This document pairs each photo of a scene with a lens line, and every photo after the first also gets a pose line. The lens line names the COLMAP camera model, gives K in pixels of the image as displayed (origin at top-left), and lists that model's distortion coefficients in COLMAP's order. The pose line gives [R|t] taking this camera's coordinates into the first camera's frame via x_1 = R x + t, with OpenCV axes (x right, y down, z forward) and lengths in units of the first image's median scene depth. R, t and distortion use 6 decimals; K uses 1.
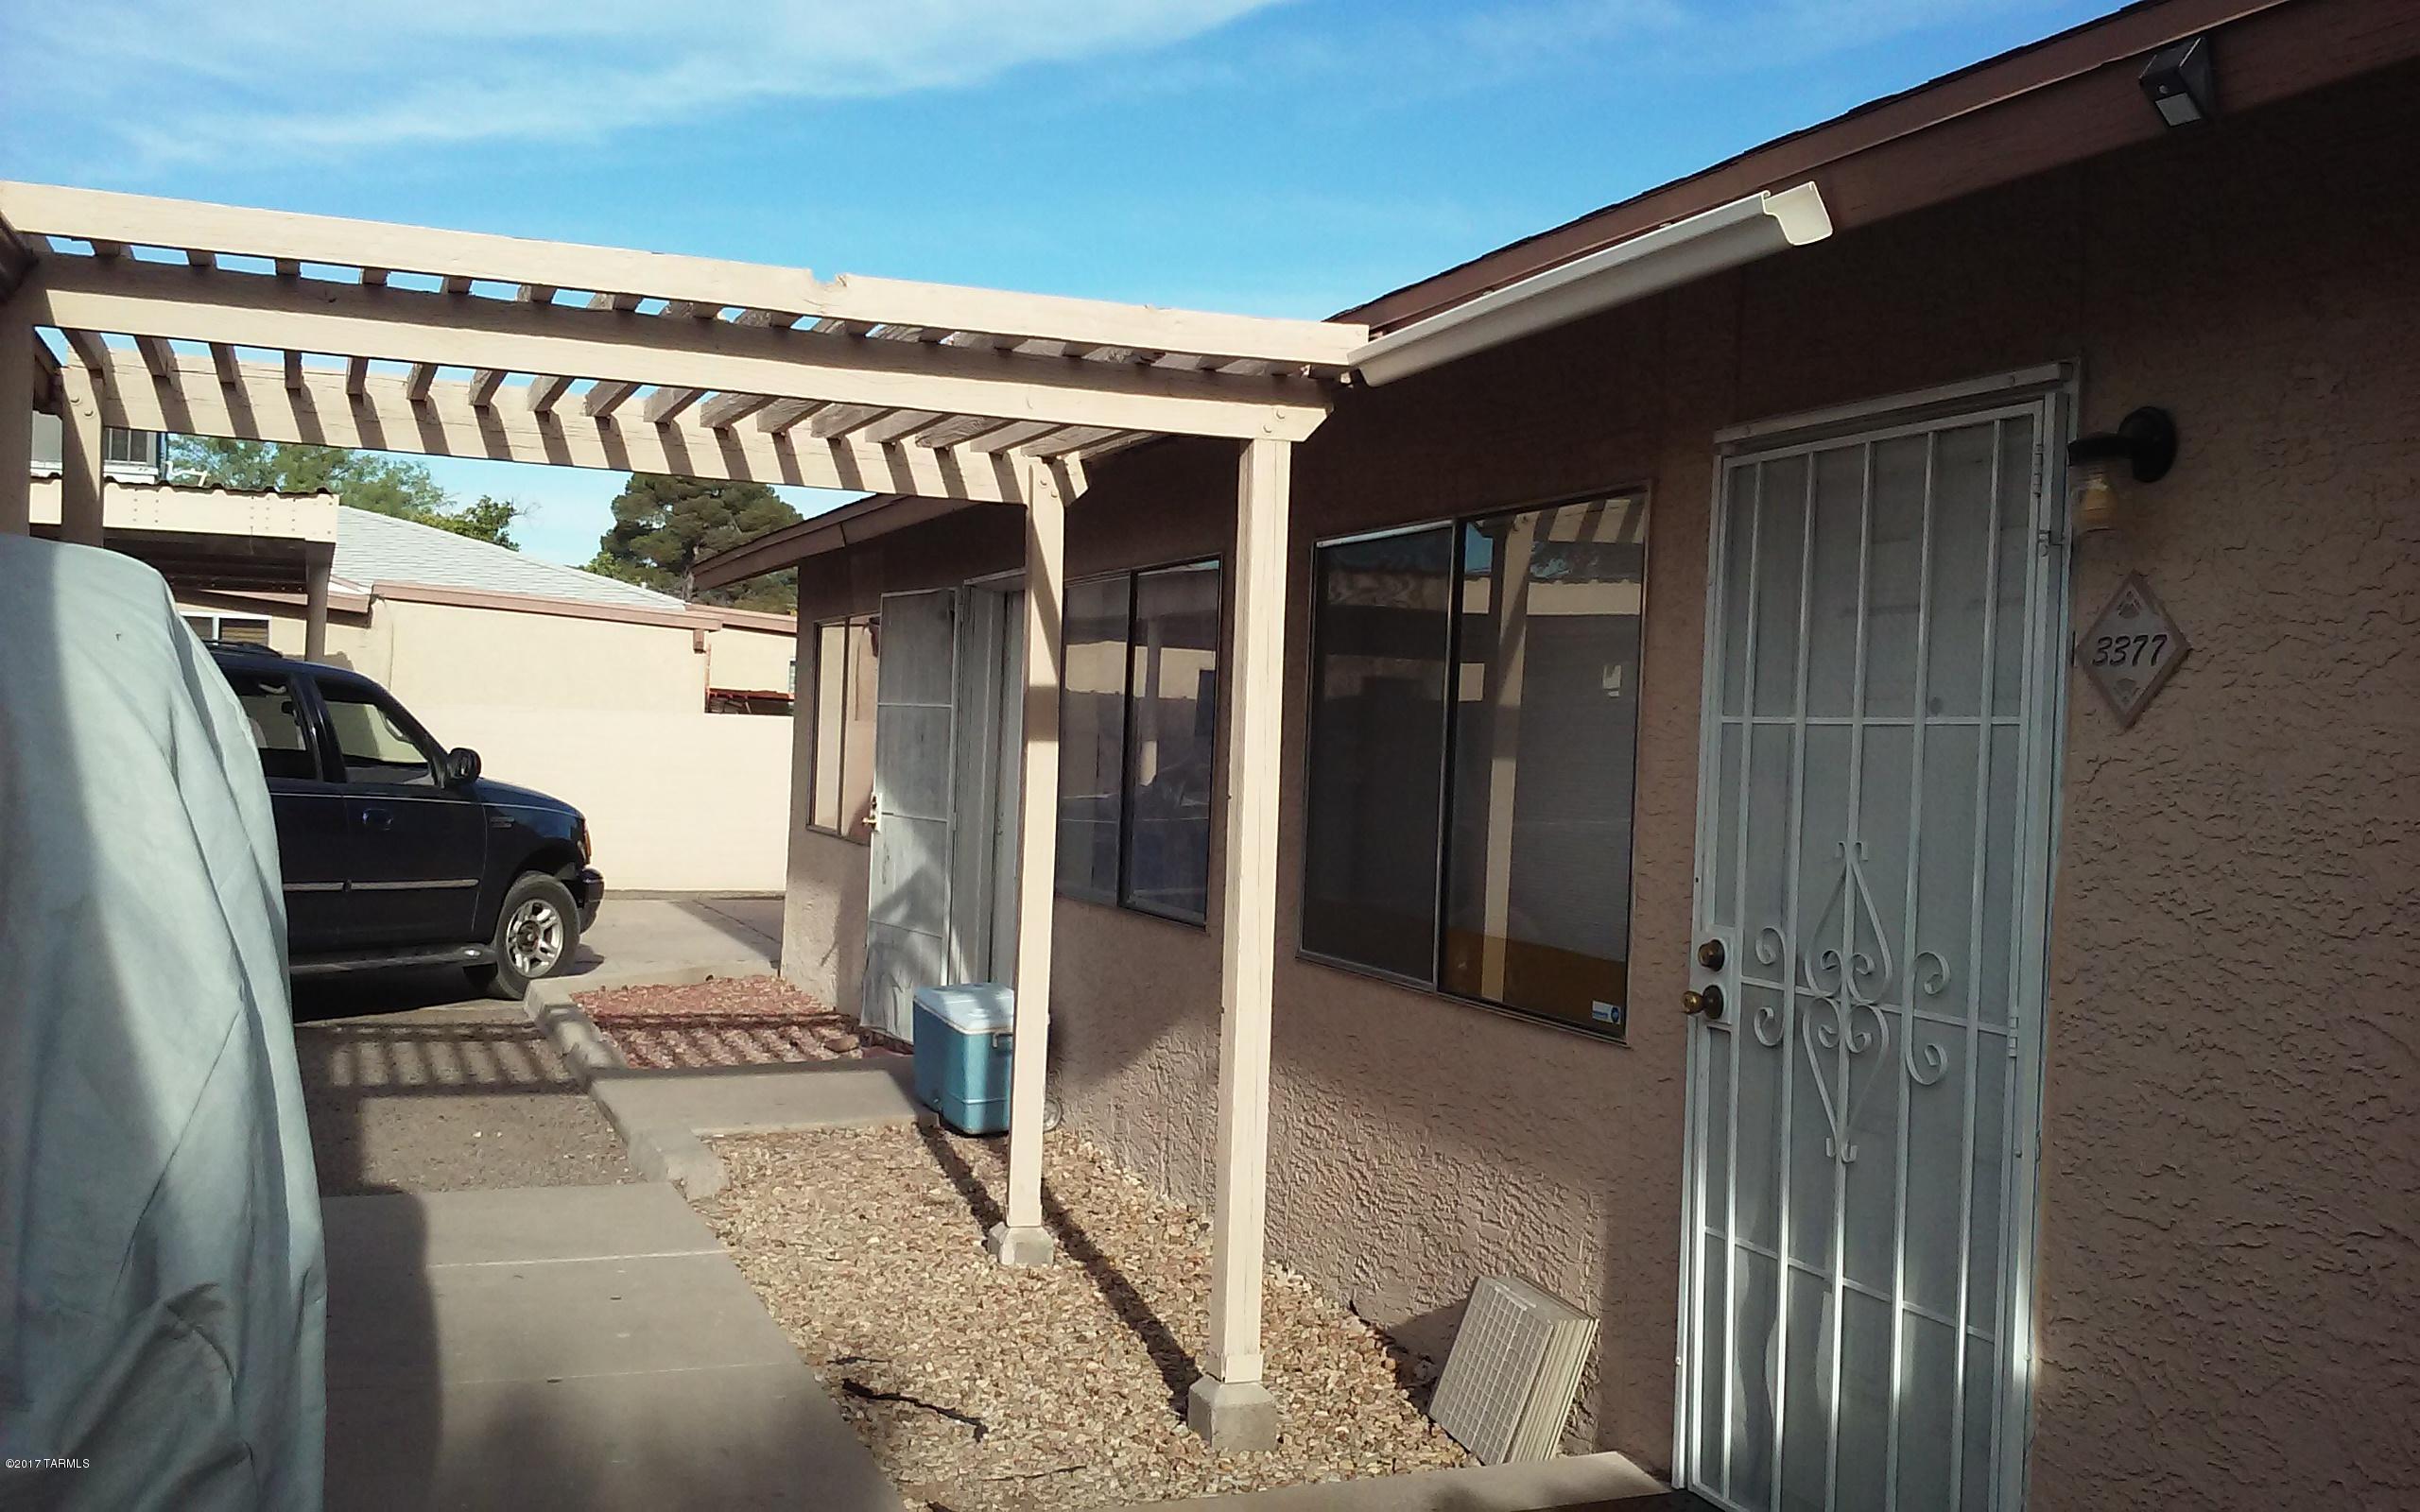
lens RADIAL K [[2277.4, 0, 1206.9], [0, 2277.4, 751.1], [0, 0, 1]] dist [-0.005255, 0.000000]
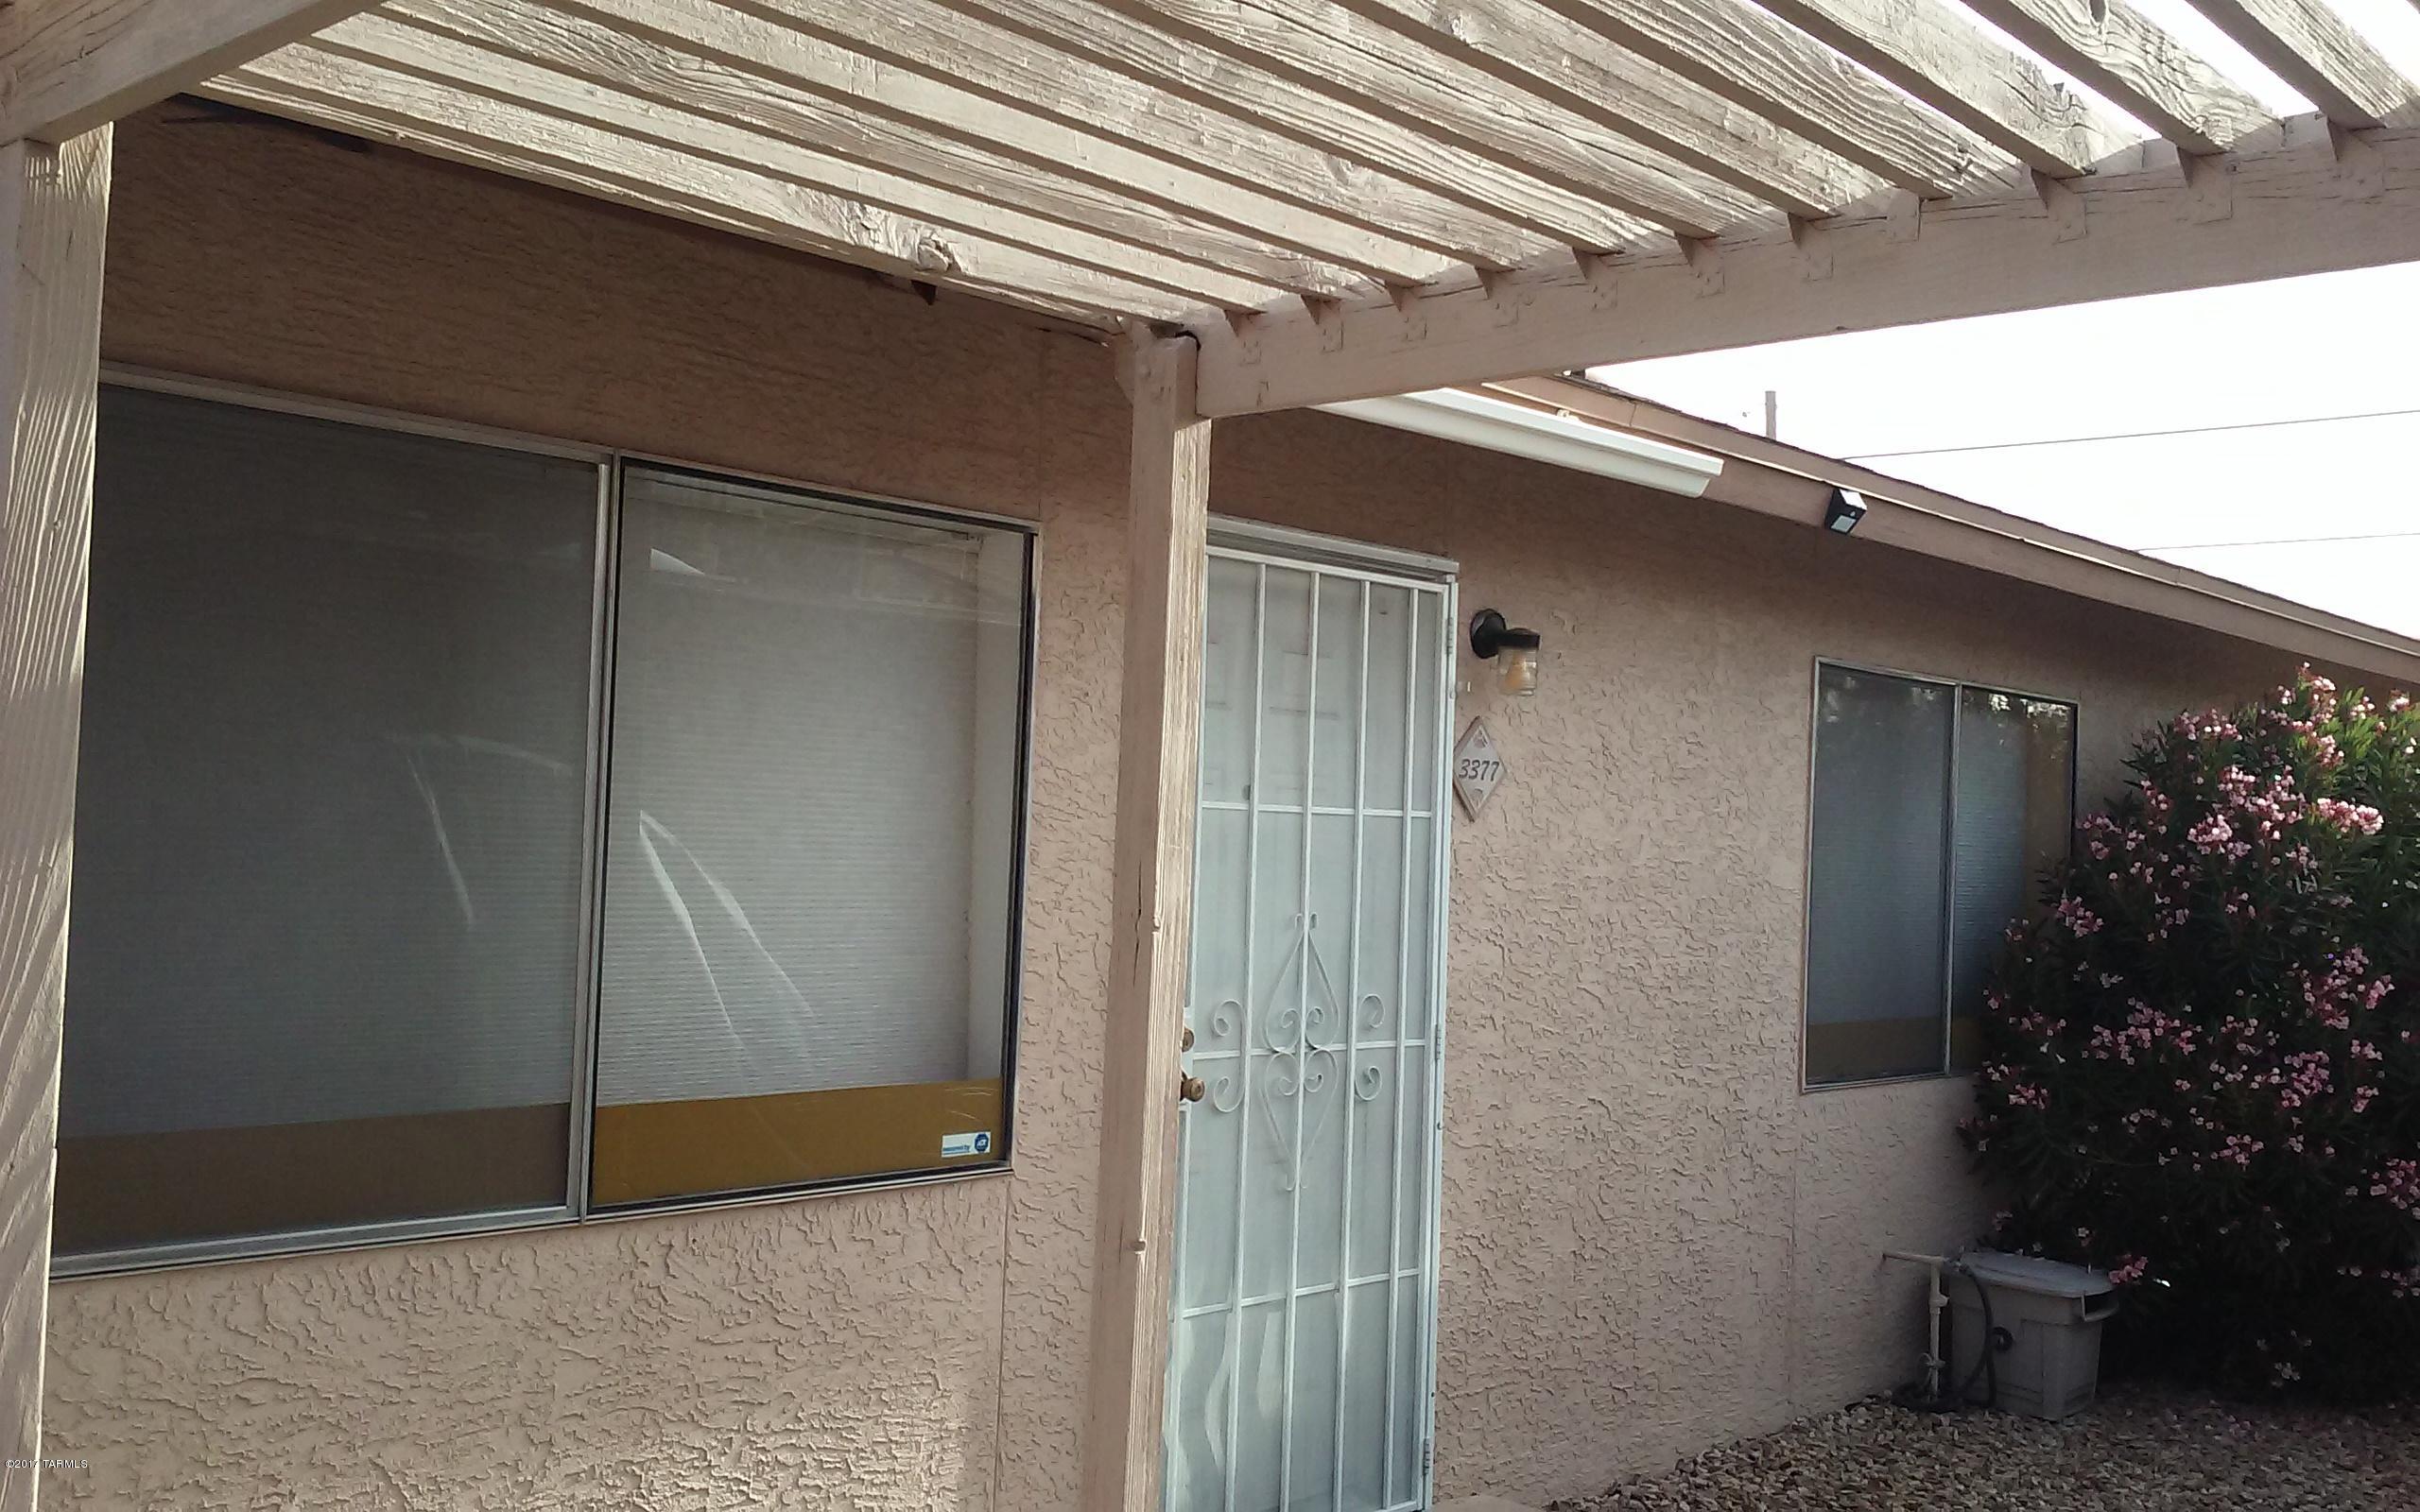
lens RADIAL K [[2277.4, 0, 1208.2], [0, 2277.4, 763.3], [0, 0, 1]] dist [-0.005255, 0.000000]
pose [[-0.437009, -0.013575, 0.899355, -0.826284], [-0.040383, 0.999174, -0.004541, -0.033091], [-0.898550, -0.038304, -0.437196, 1.744227]]
